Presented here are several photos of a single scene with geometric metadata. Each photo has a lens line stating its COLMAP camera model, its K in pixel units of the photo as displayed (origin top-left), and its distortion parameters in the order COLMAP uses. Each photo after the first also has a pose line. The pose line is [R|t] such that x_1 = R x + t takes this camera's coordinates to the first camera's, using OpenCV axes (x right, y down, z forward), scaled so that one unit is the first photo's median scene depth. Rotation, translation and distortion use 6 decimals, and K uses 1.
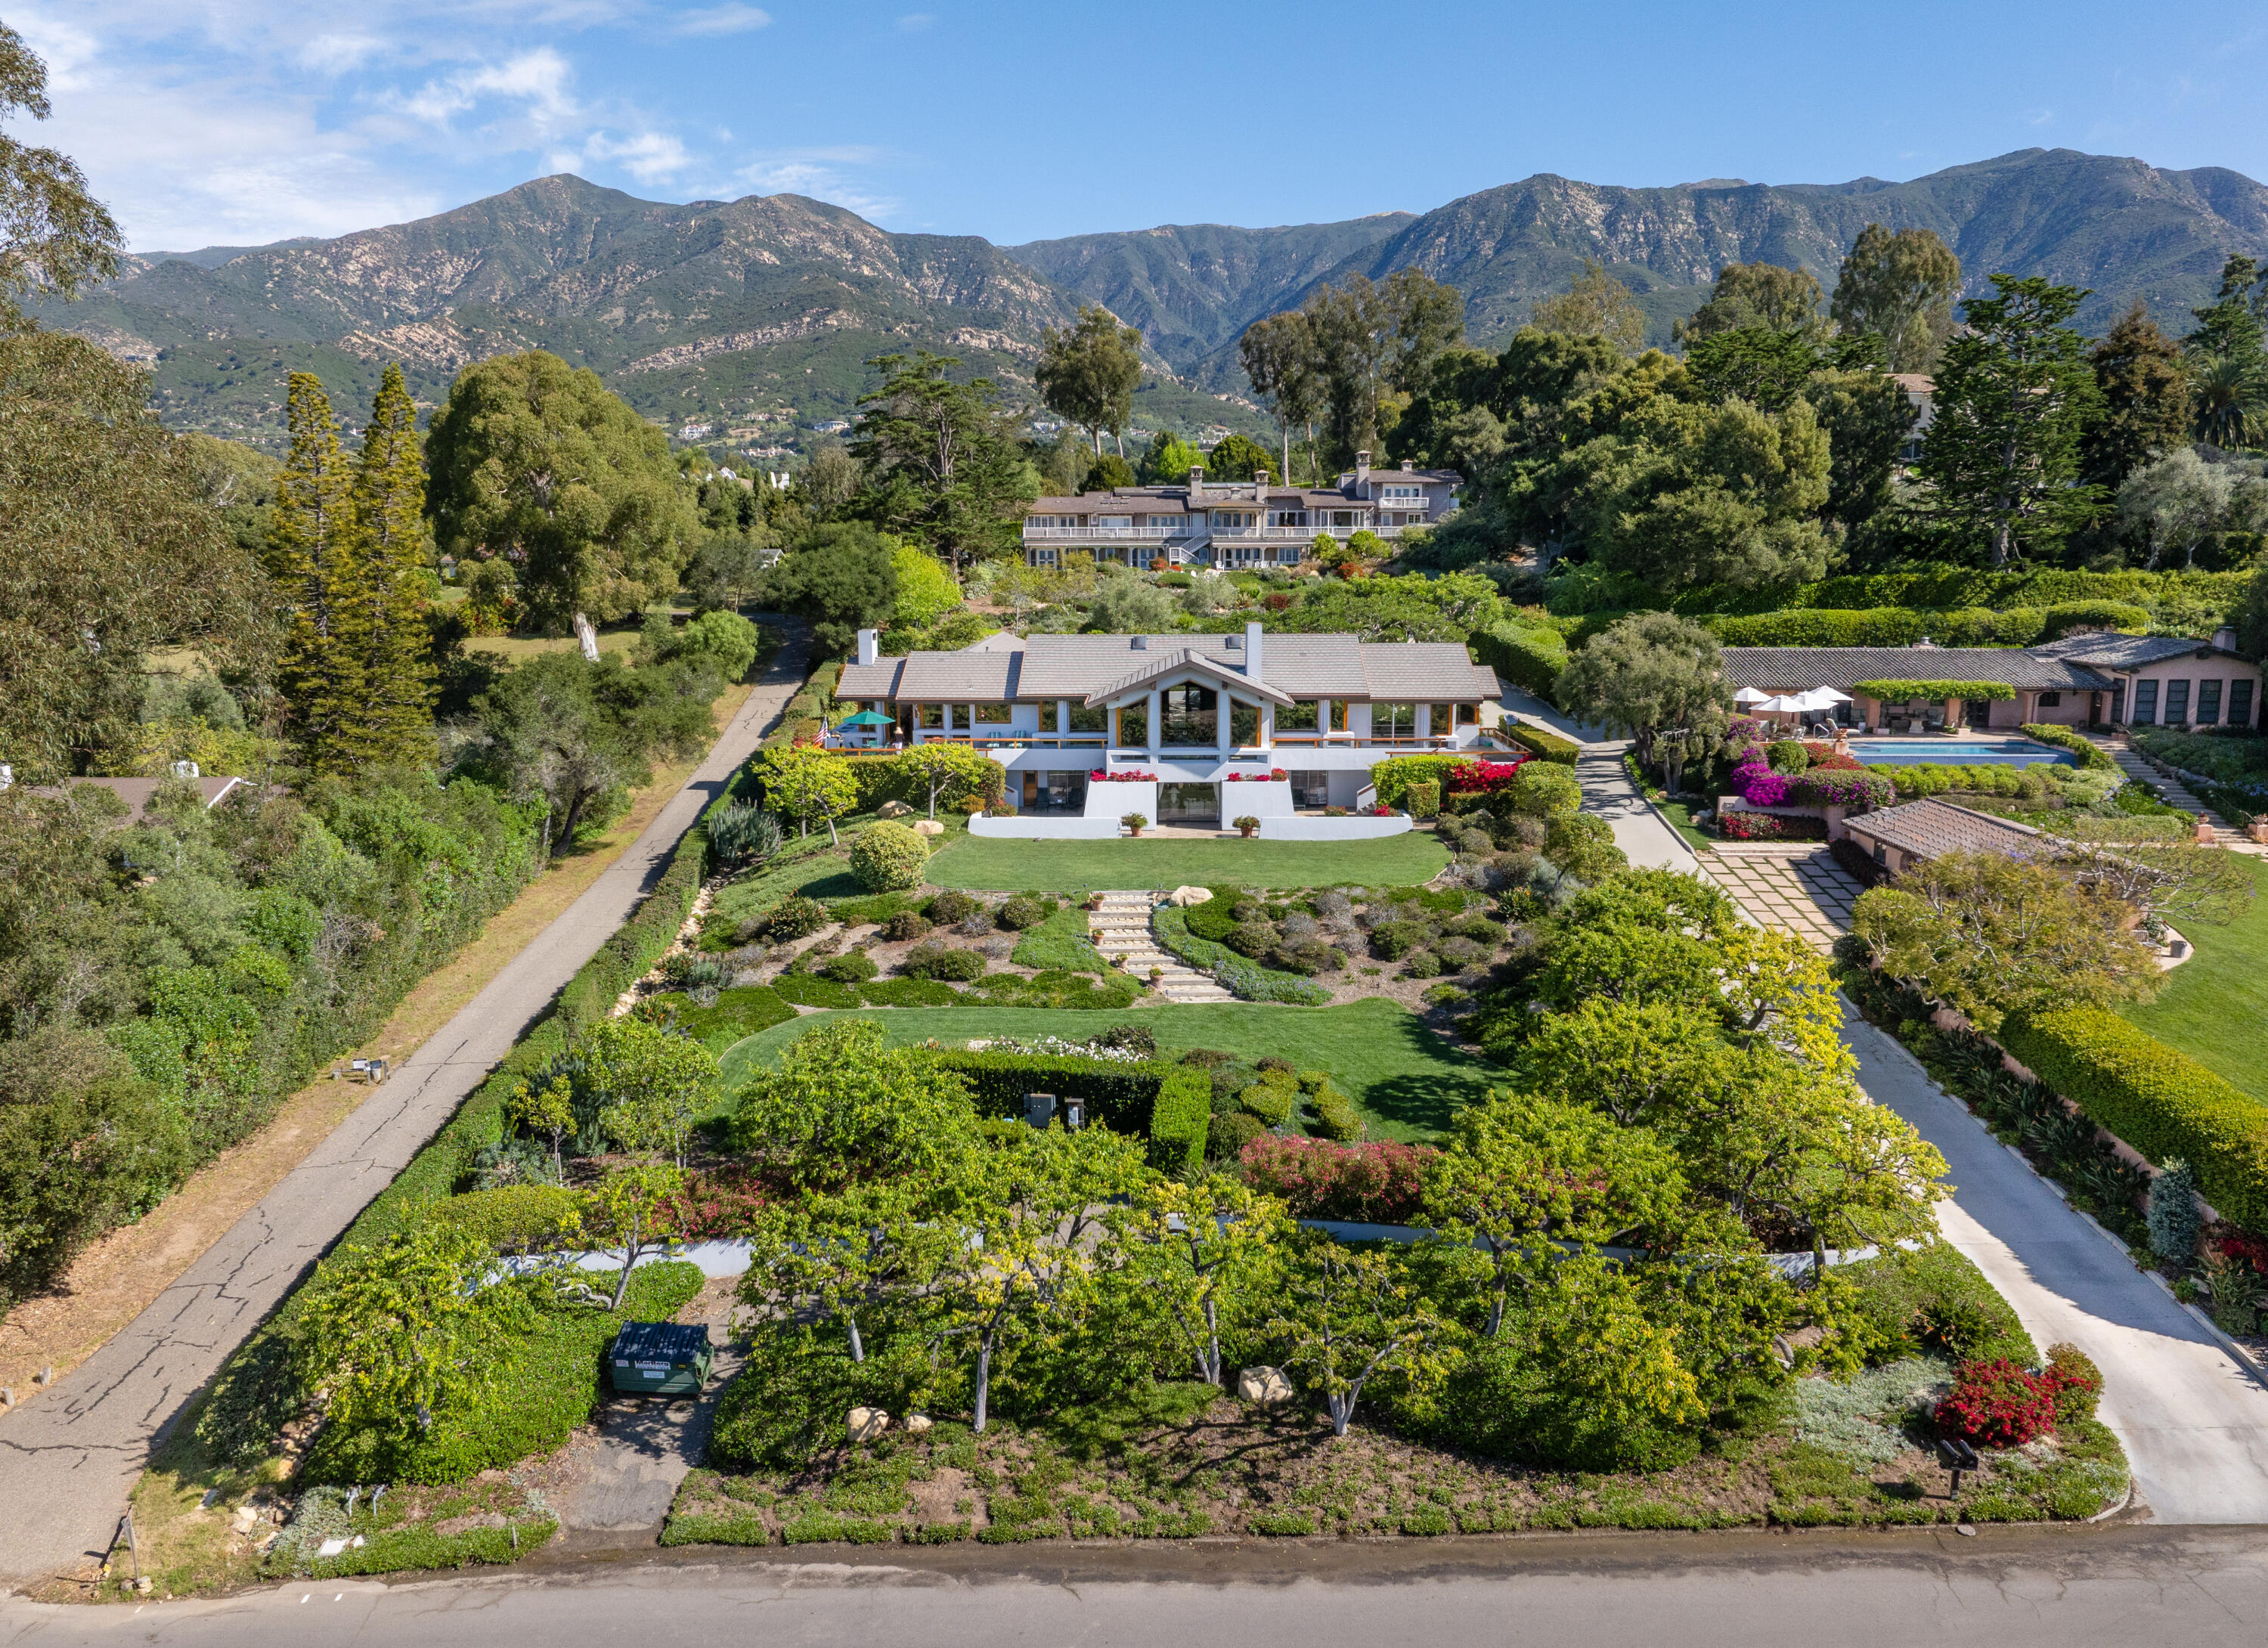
lens RADIAL K [[2149.0, 0, 1134.0], [0, 2149.0, 824.0], [0, 0, 1]] dist [-0.000139, 0.001586]
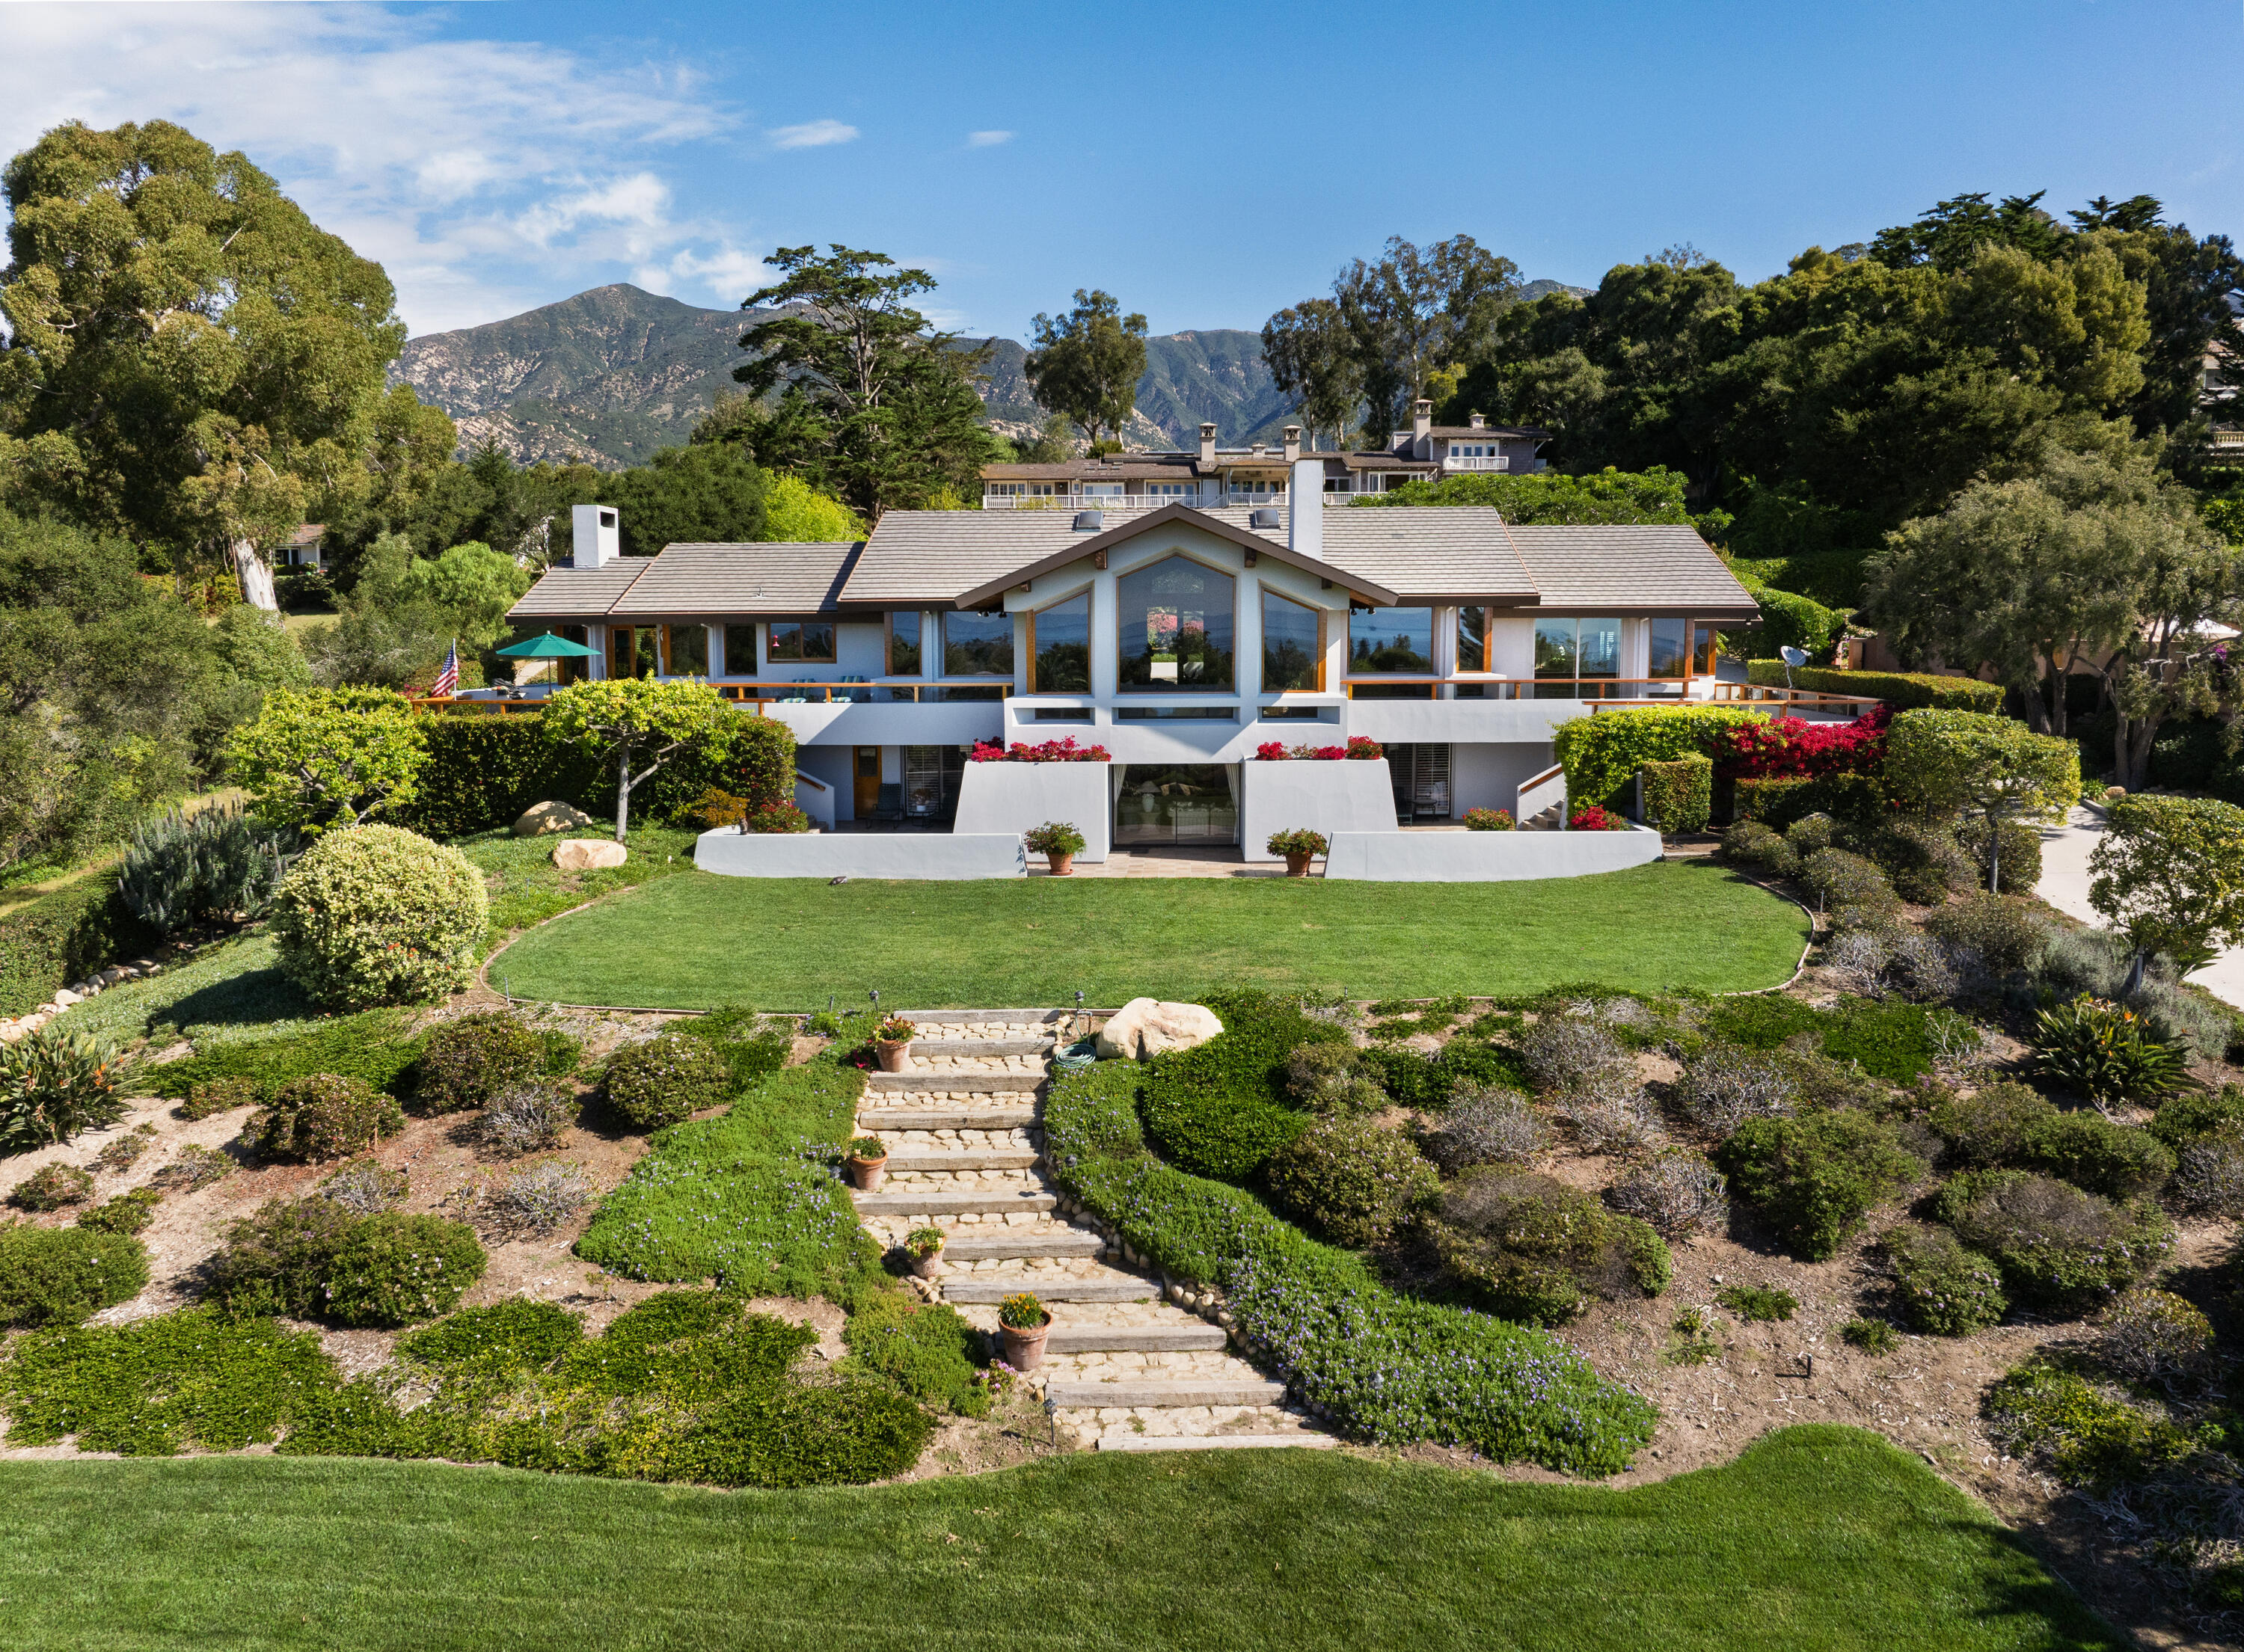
lens RADIAL K [[1731.7, 0, 1122.0], [0, 1731.7, 826.0], [0, 0, 1]] dist [-0.004452, -0.002601]
pose [[0.999602, -0.003282, -0.028009, 0.024254], [0.002122, 0.999143, -0.041340, 0.010501], [0.028121, 0.041264, 0.998752, 0.611695]]
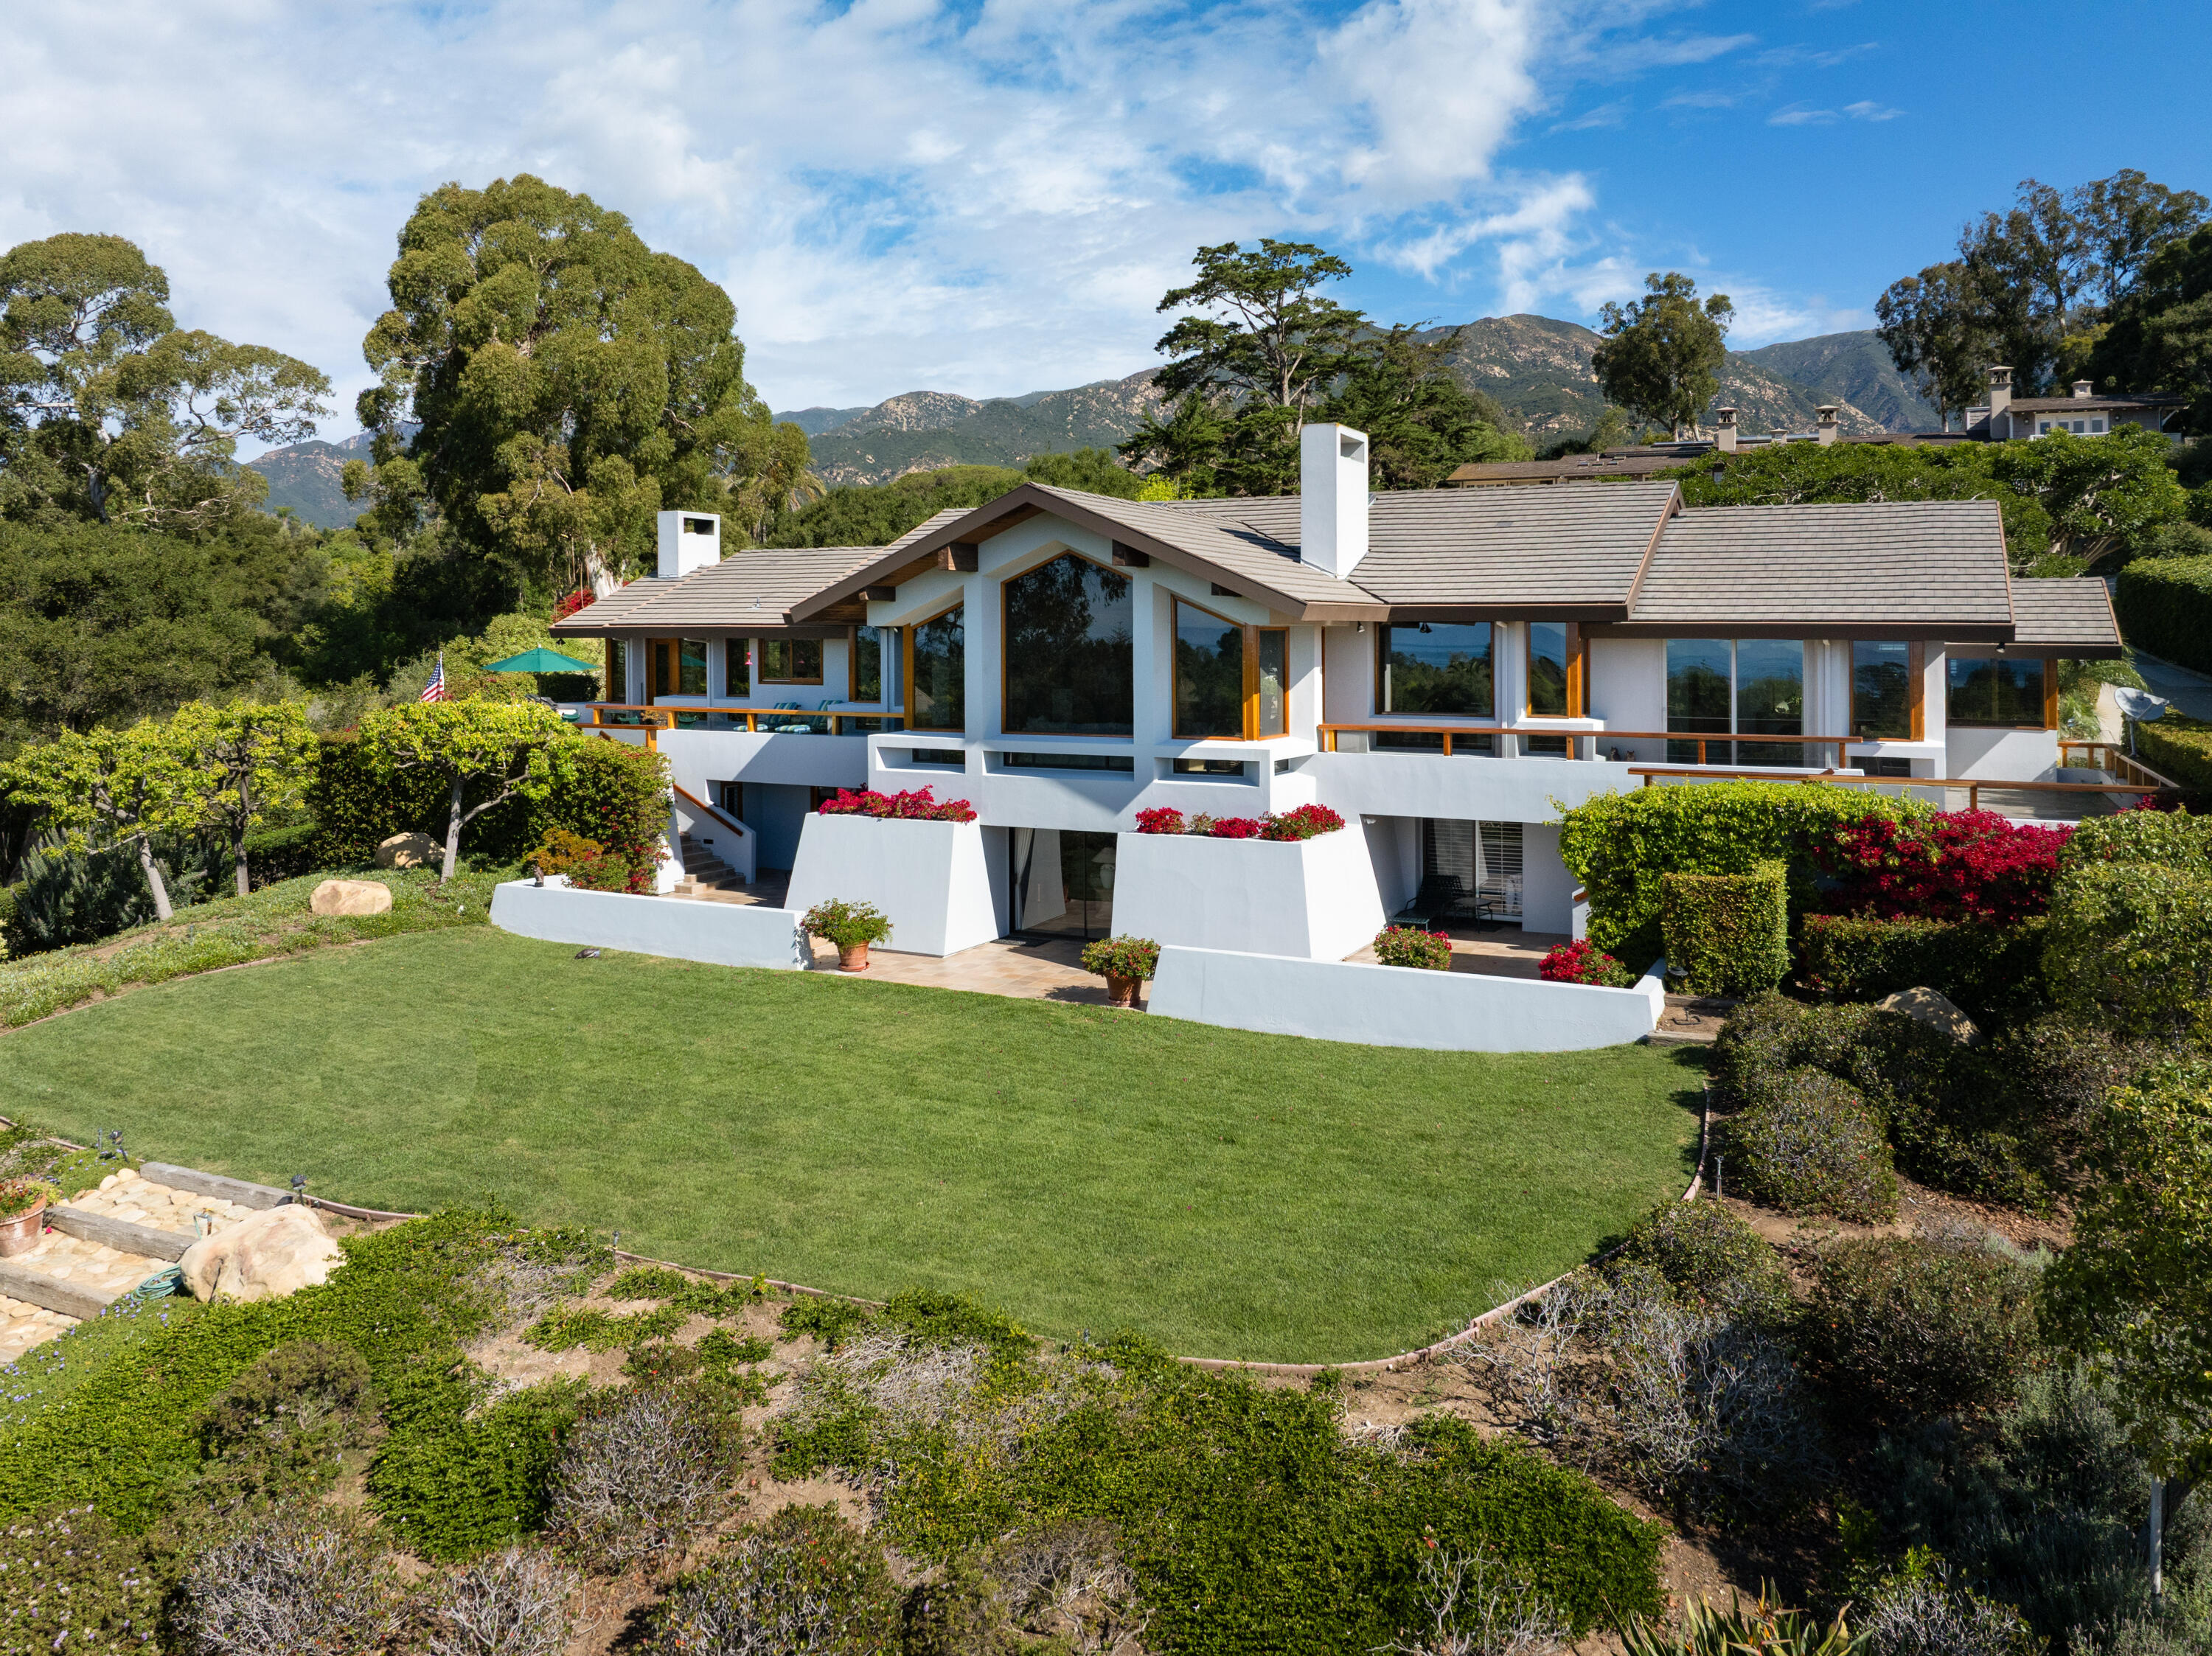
lens RADIAL K [[1690.9, 0, 1109.1], [0, 1690.9, 701.9], [0, 0, 1]] dist [-0.059124, 0.058749]
pose [[0.889672, 0.019126, -0.456199, 0.161060], [-0.073067, 0.992210, -0.100896, -0.012923], [0.450716, 0.123097, 0.884139, 0.751355]]
